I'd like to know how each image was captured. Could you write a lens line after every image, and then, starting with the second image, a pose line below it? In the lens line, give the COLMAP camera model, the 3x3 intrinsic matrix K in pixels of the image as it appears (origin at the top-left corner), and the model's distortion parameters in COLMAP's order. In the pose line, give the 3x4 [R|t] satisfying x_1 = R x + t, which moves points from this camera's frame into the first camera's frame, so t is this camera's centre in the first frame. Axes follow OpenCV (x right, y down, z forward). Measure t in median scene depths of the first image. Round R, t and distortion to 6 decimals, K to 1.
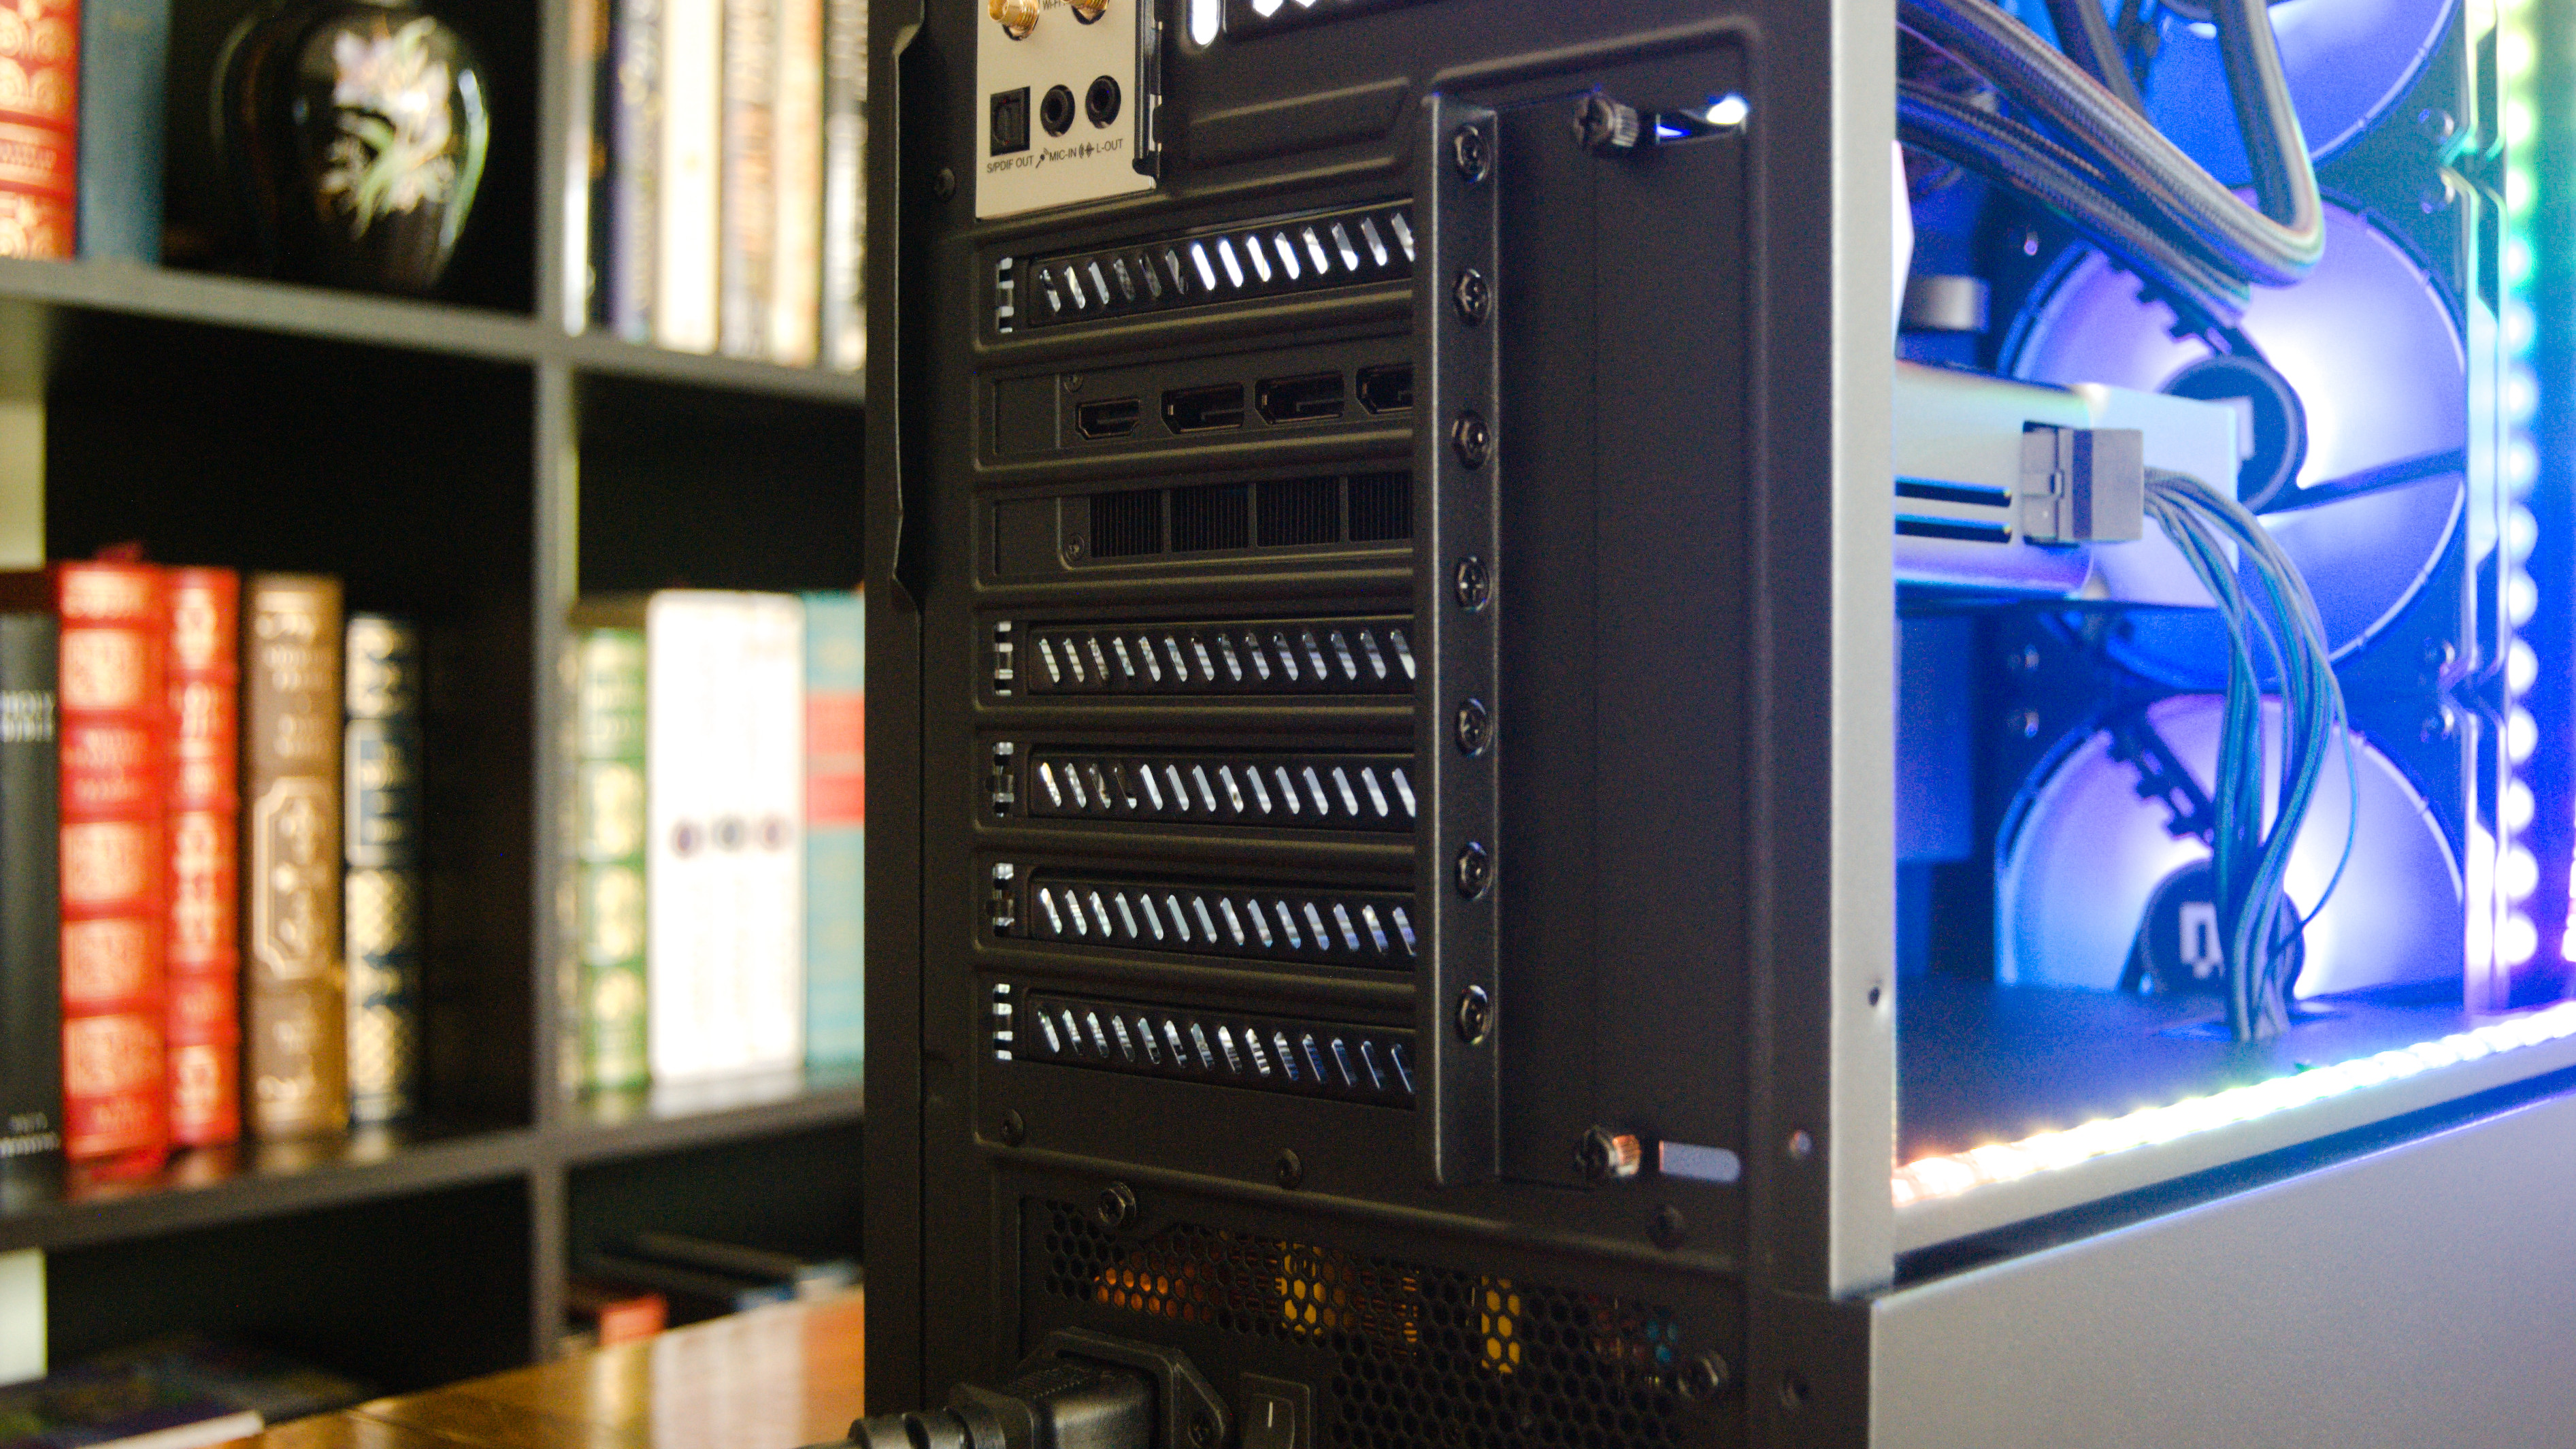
lens RADIAL K [[2920.2, 0, 1284.6], [0, 2920.2, 724.8], [0, 0, 1]] dist [-0.009623, 0.000000]
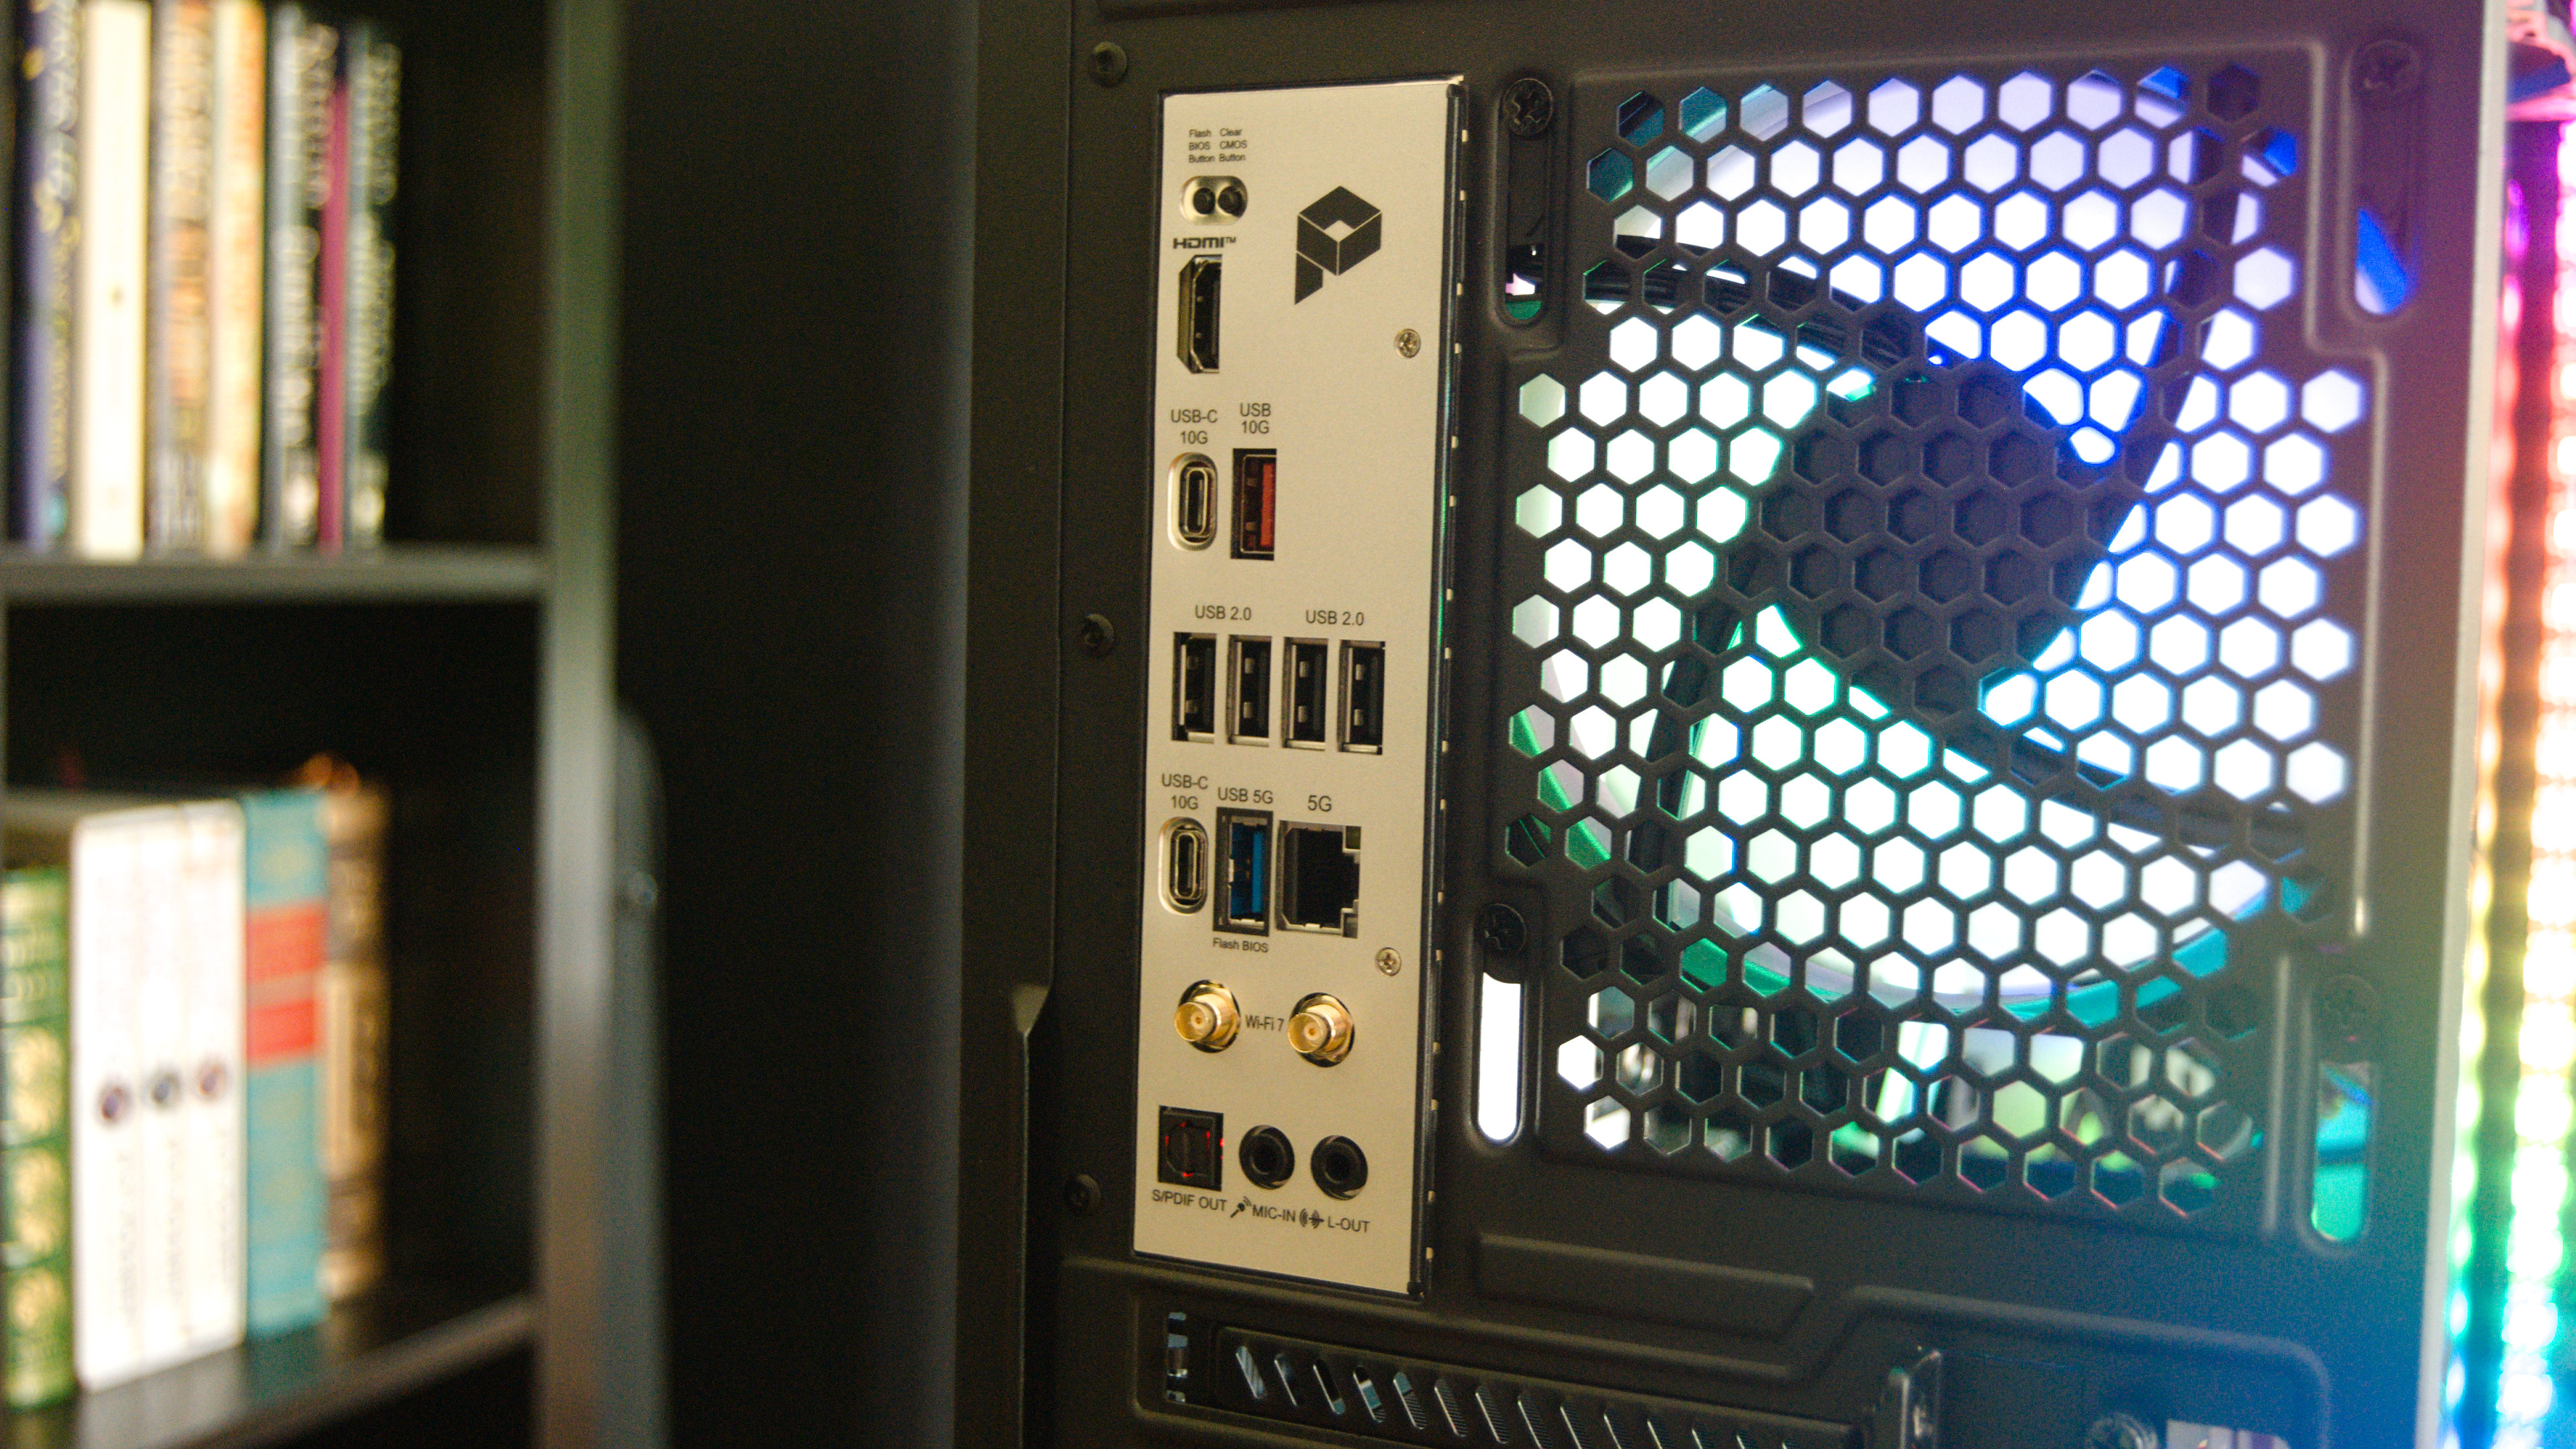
lens RADIAL K [[3120.8, 0, 1291.8], [0, 3120.8, 720.4], [0, 0, 1]] dist [-0.054424, 0.000000]
pose [[0.969011, 0.000858, 0.247015, -0.097657], [-0.015784, 0.998166, 0.058451, -0.131152], [-0.246512, -0.060538, 0.967247, 0.059297]]
